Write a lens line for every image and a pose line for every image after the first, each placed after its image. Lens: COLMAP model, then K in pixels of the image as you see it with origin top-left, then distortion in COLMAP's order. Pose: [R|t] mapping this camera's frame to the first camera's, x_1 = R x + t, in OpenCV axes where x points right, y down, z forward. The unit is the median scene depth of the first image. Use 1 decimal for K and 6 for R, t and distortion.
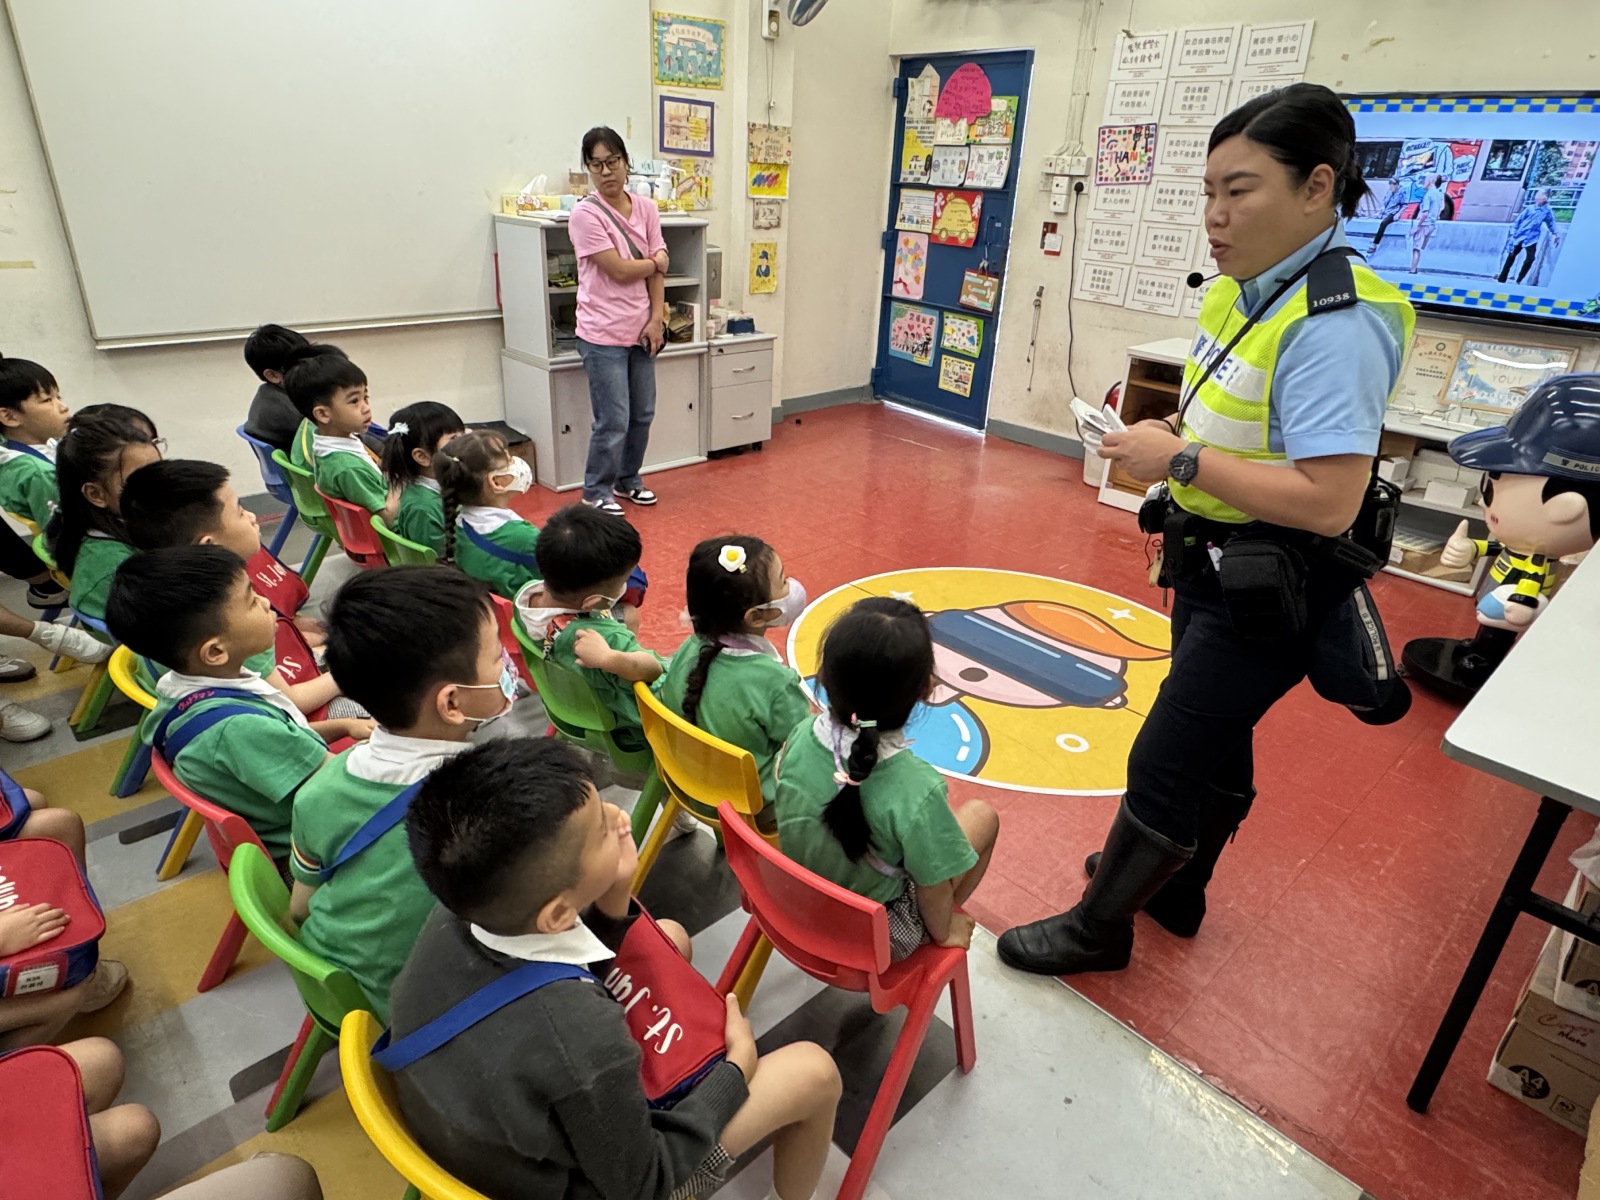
lens RADIAL K [[926.8, 0, 793.8], [0, 926.8, 598.1], [0, 0, 1]] dist [-0.011890, 0.001669]
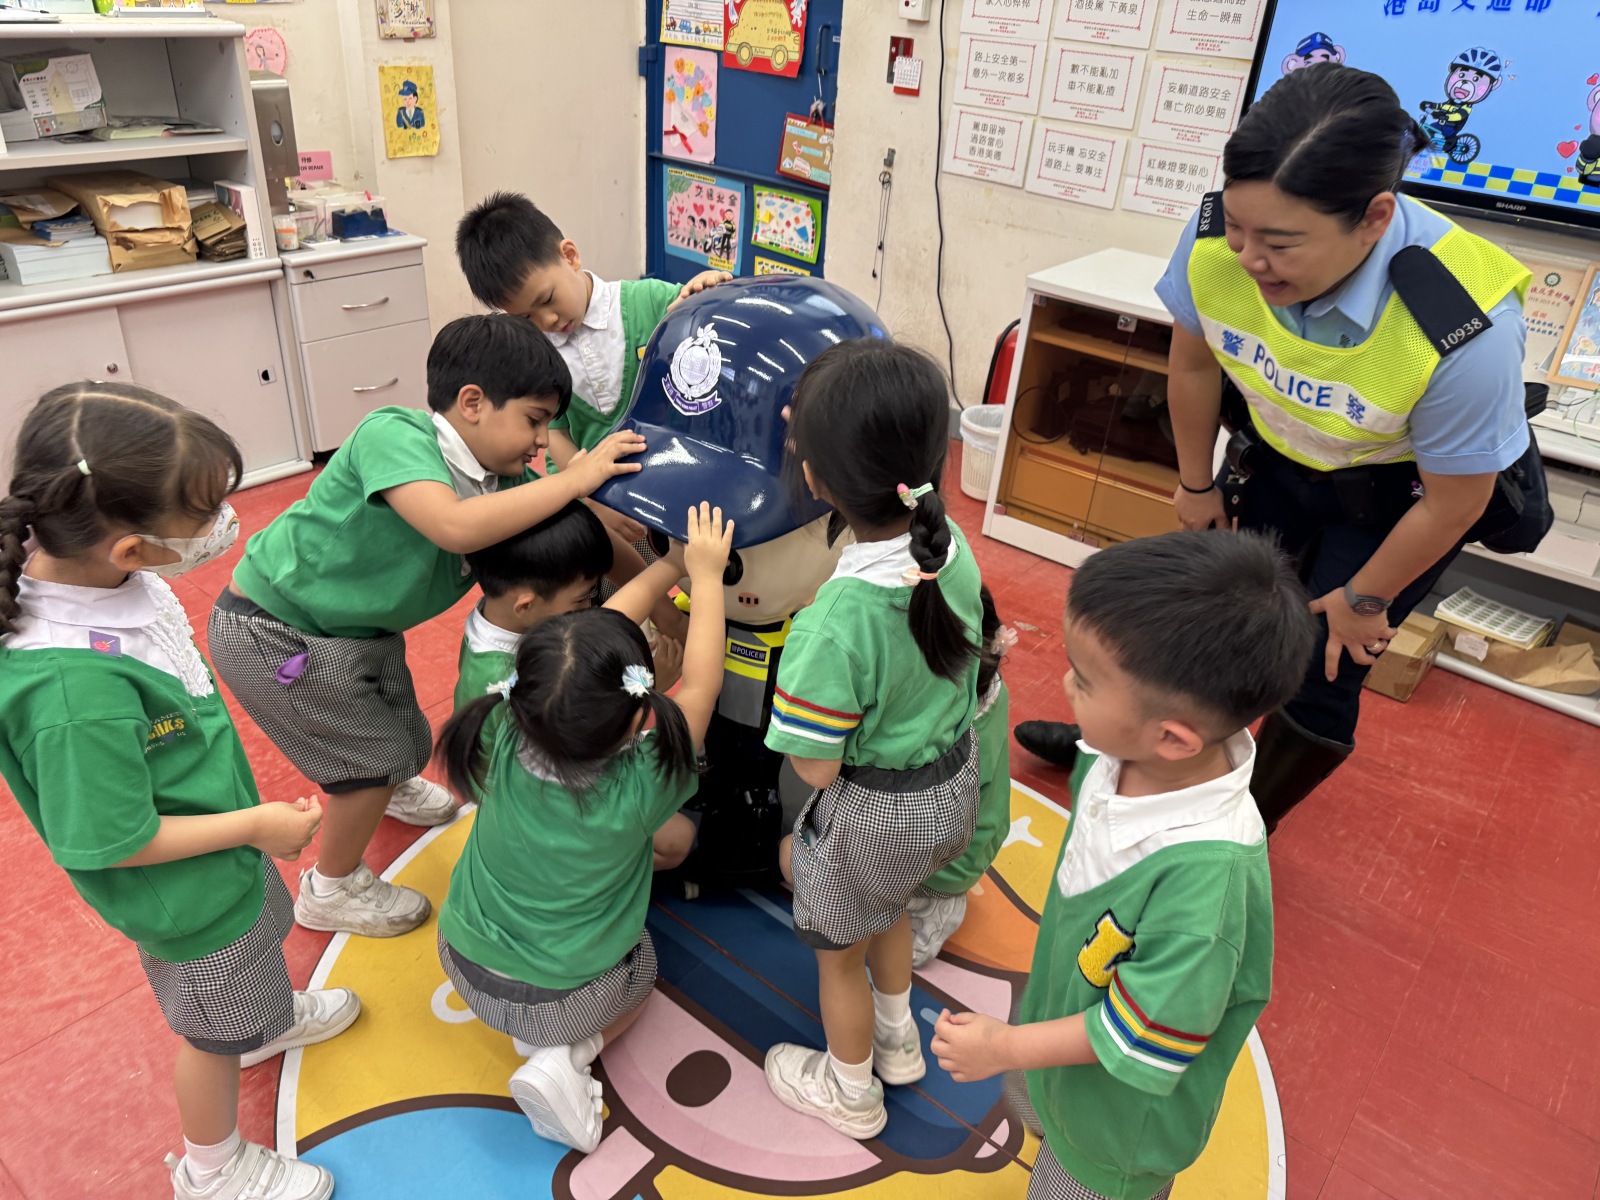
lens RADIAL K [[1110.1, 0, 806.6], [0, 1110.1, 604.1], [0, 0, 1]] dist [0.003736, -0.003743]
pose [[0.990909, -0.045863, 0.126475, 0.118786], [0.033634, 0.994697, 0.097191, -0.126634], [-0.130262, -0.092054, 0.987197, 0.295978]]
